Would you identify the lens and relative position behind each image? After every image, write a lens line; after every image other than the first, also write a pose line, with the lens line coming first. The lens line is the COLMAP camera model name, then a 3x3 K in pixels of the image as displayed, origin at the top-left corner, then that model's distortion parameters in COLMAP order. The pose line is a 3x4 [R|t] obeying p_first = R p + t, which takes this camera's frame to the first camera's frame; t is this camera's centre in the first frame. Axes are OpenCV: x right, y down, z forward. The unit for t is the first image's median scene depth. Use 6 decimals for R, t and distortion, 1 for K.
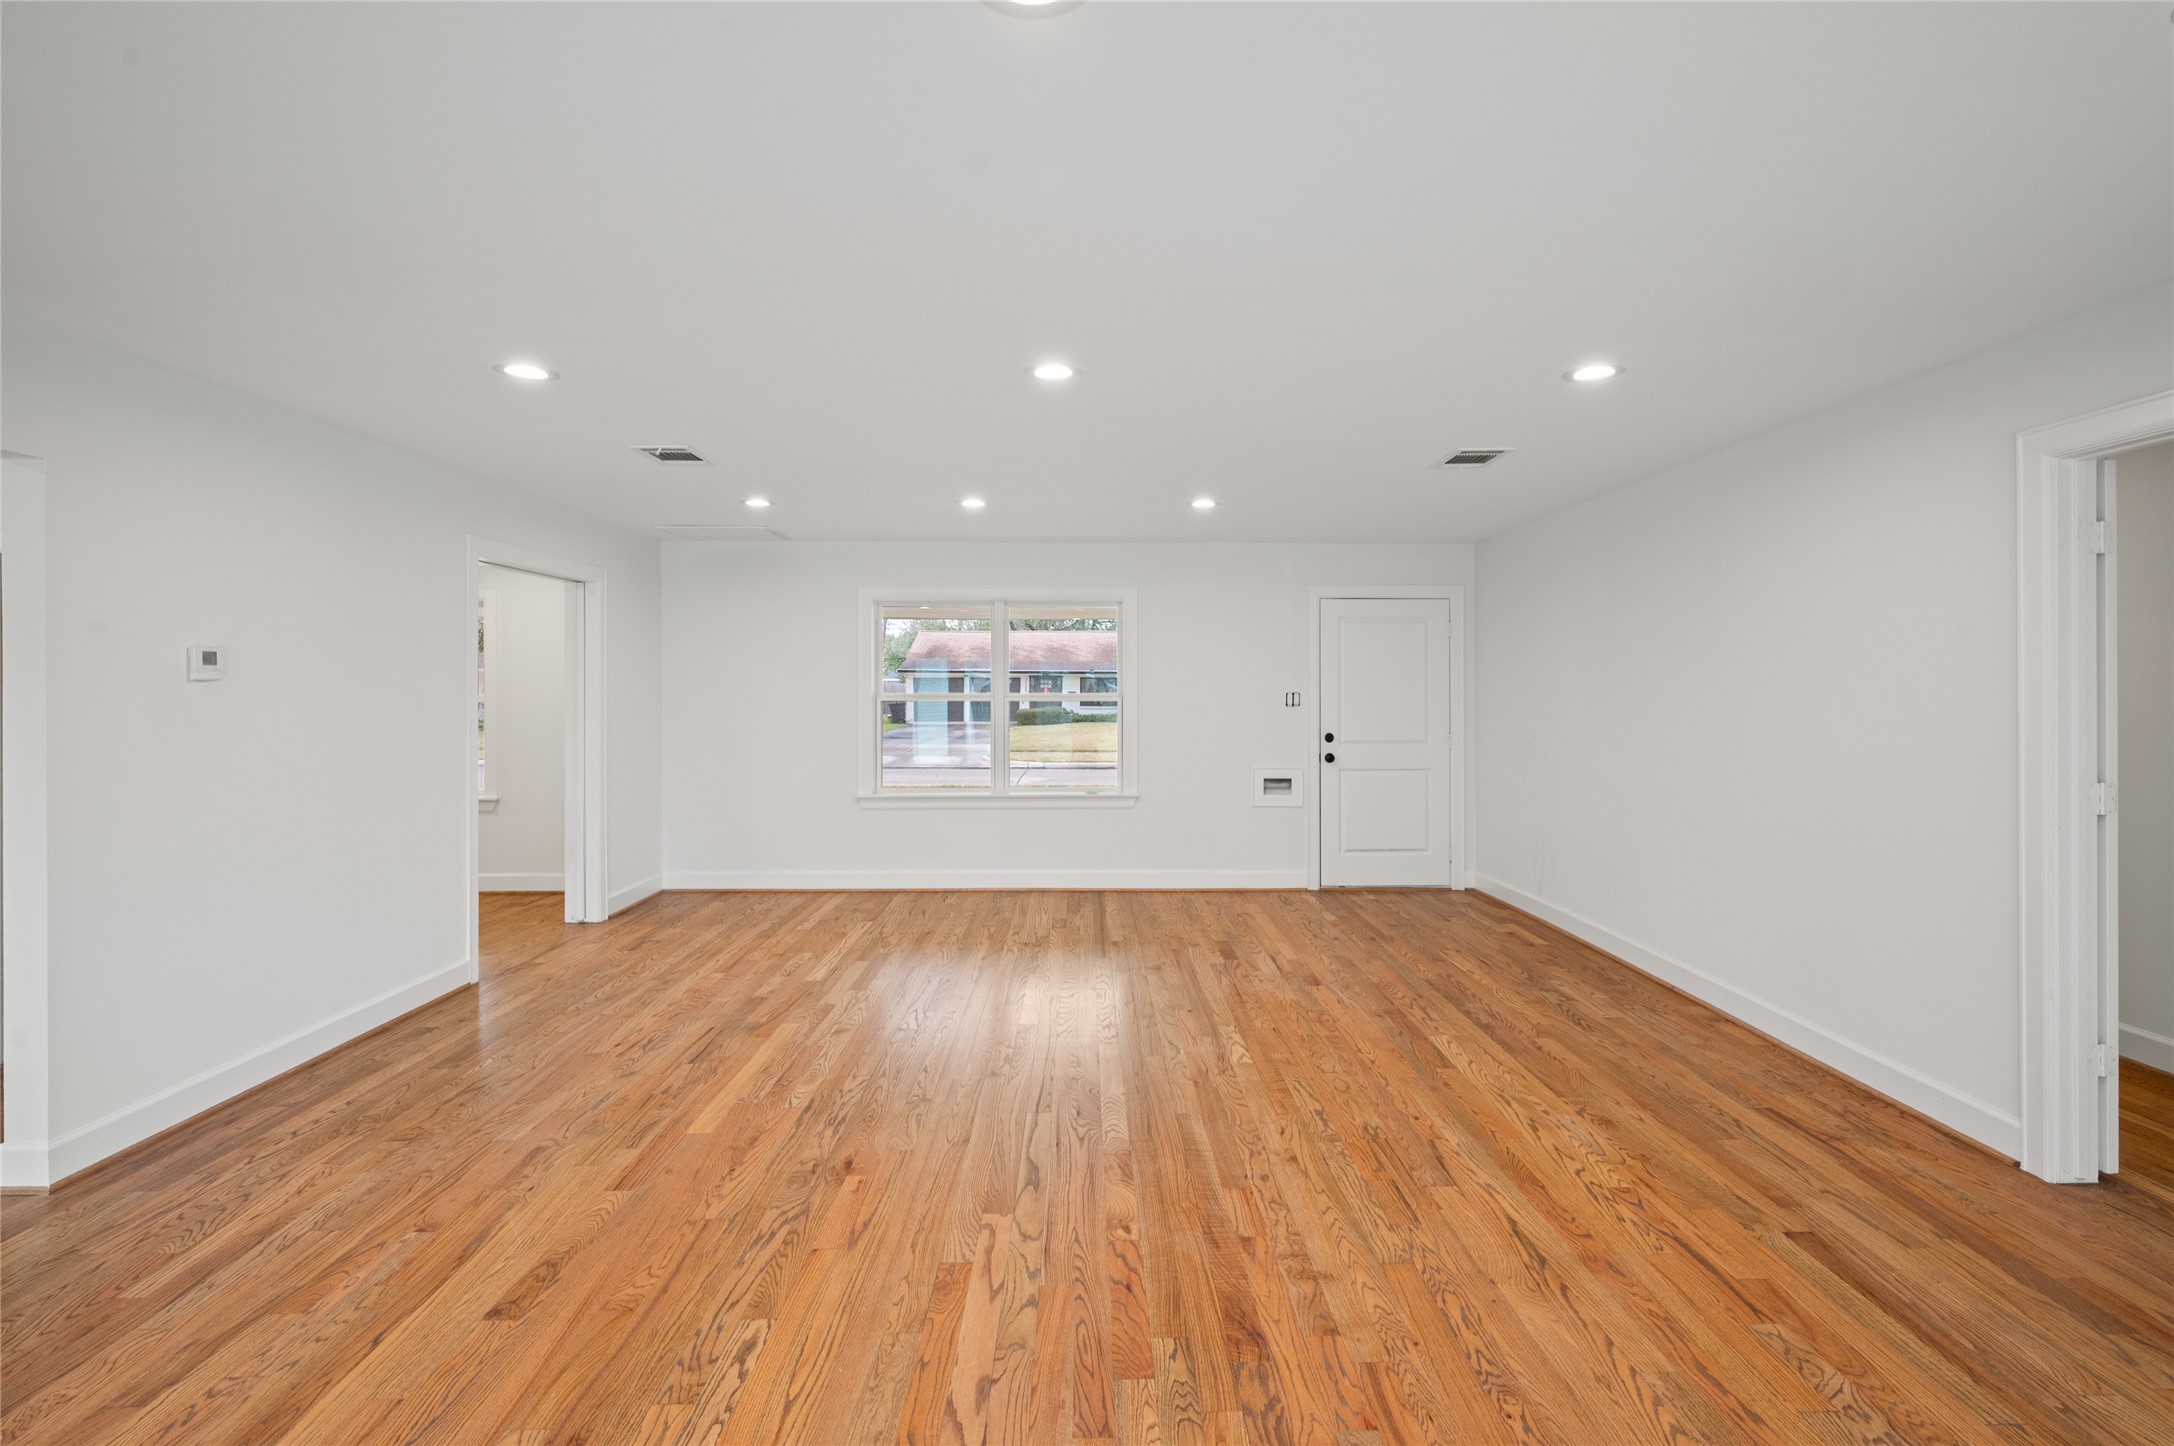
lens RADIAL K [[1011.9, 0, 1087.3], [0, 1011.9, 689.8], [0, 0, 1]] dist [0.000621, 0.000596]
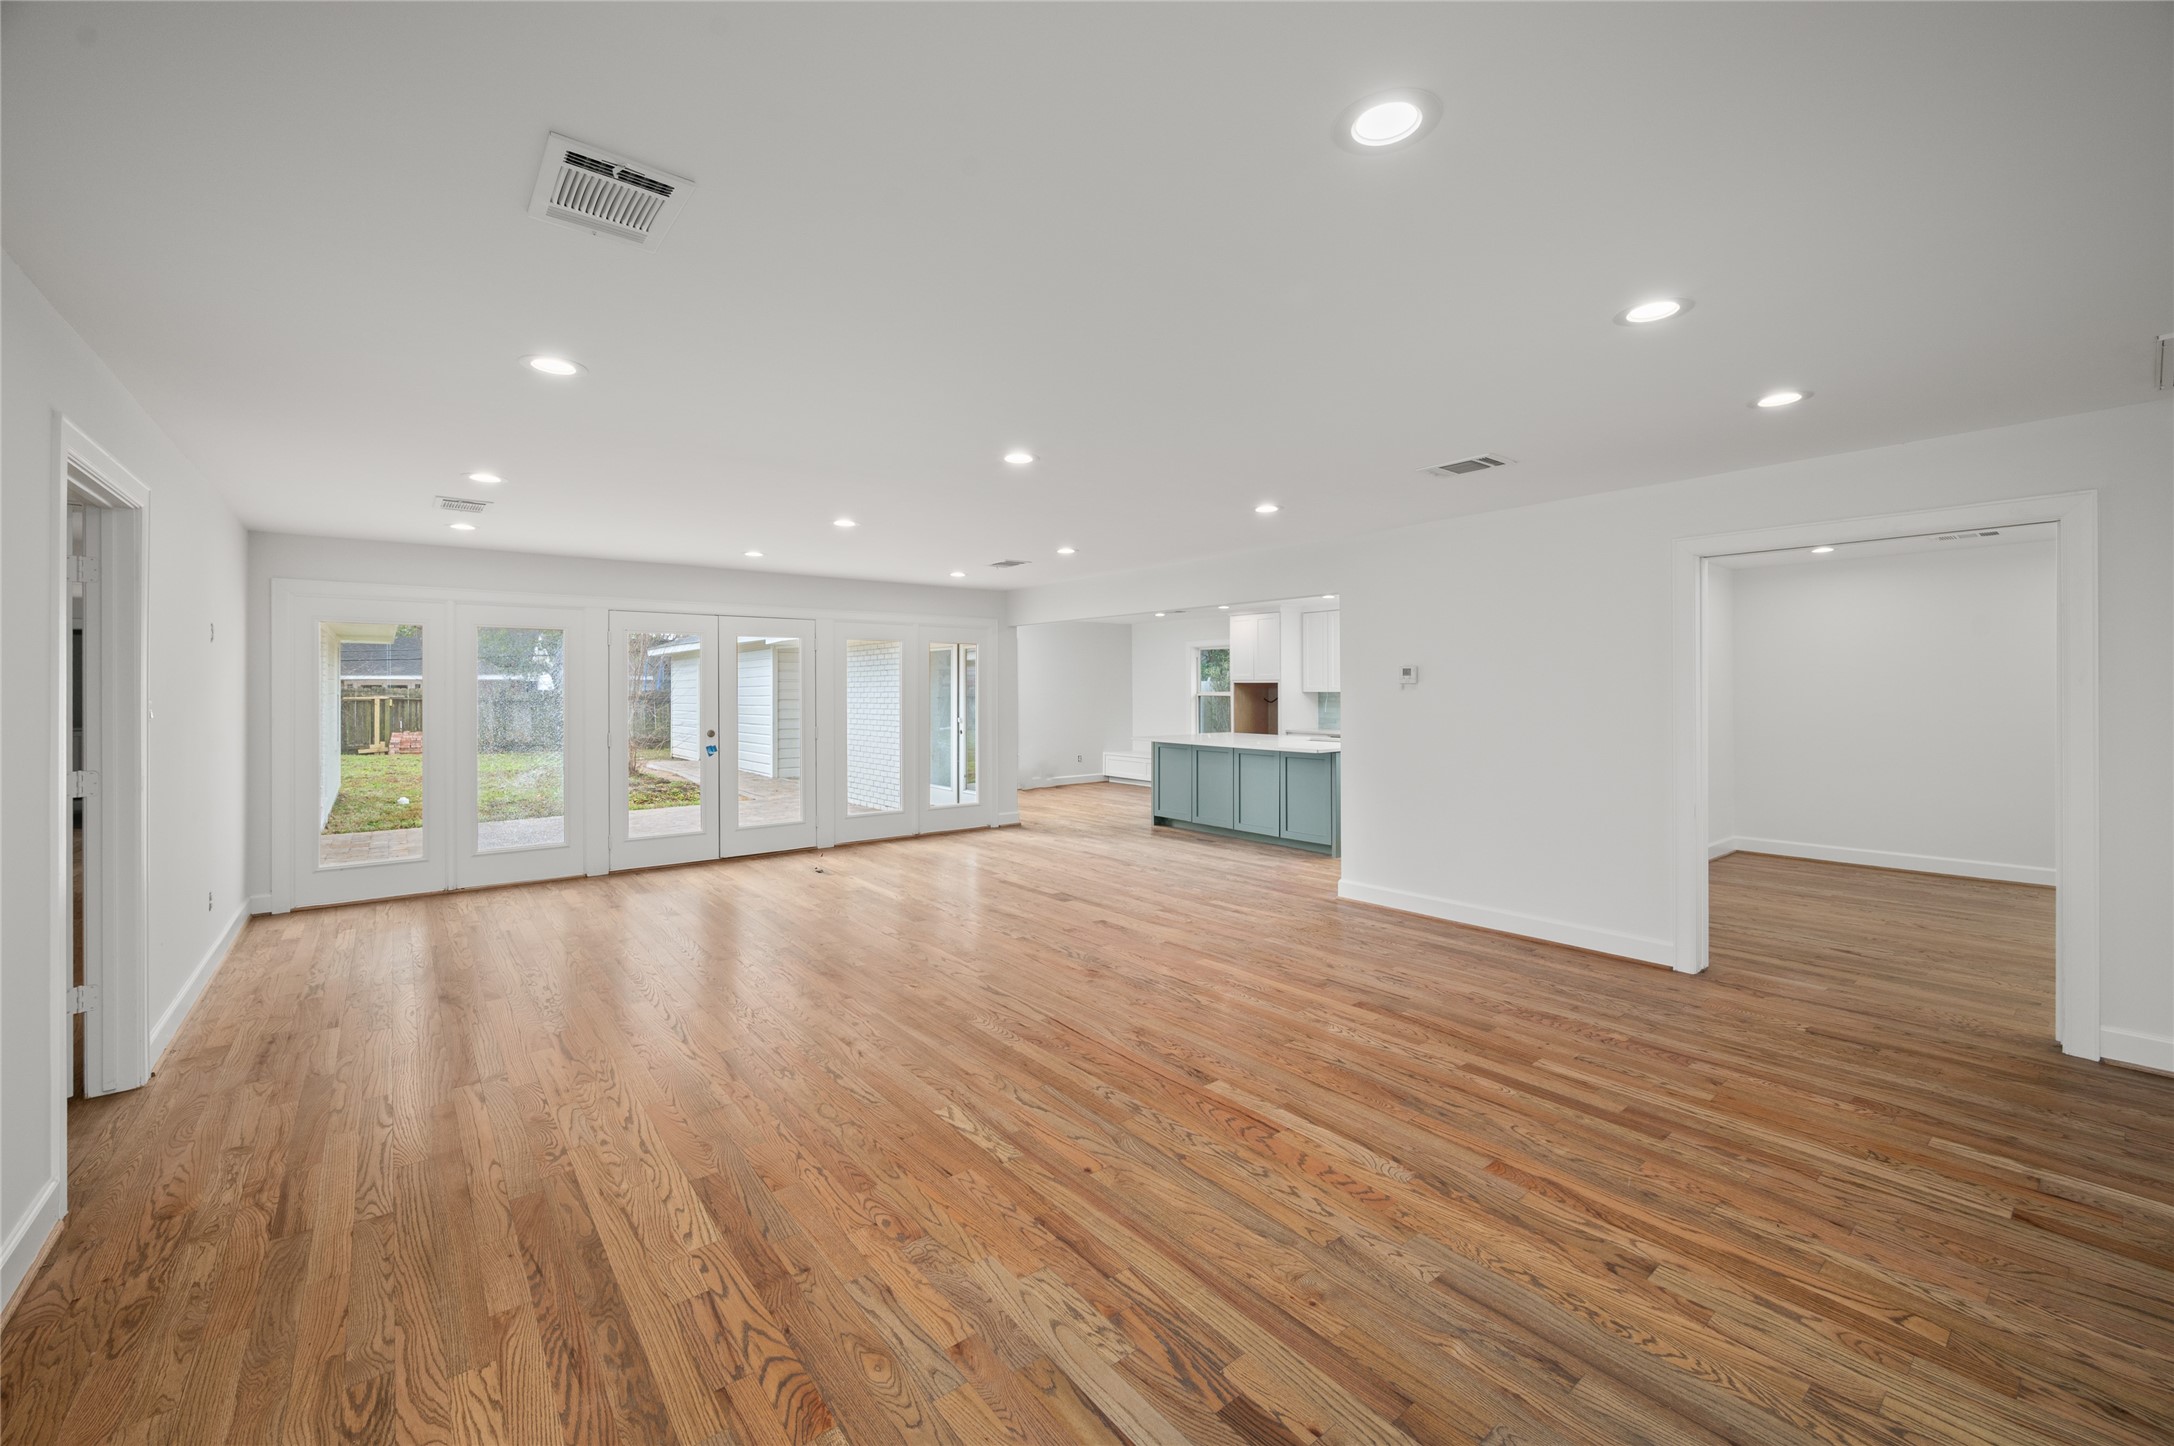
lens RADIAL K [[886.7, 0, 1106.4], [0, 886.7, 694.5], [0, 0, 1]] dist [-0.002024, -0.000411]
pose [[-0.776450, 0.006838, -0.630141, 0.615797], [0.003995, 0.999974, 0.005928, -0.001341], [0.630166, 0.002085, -0.776458, 1.961439]]
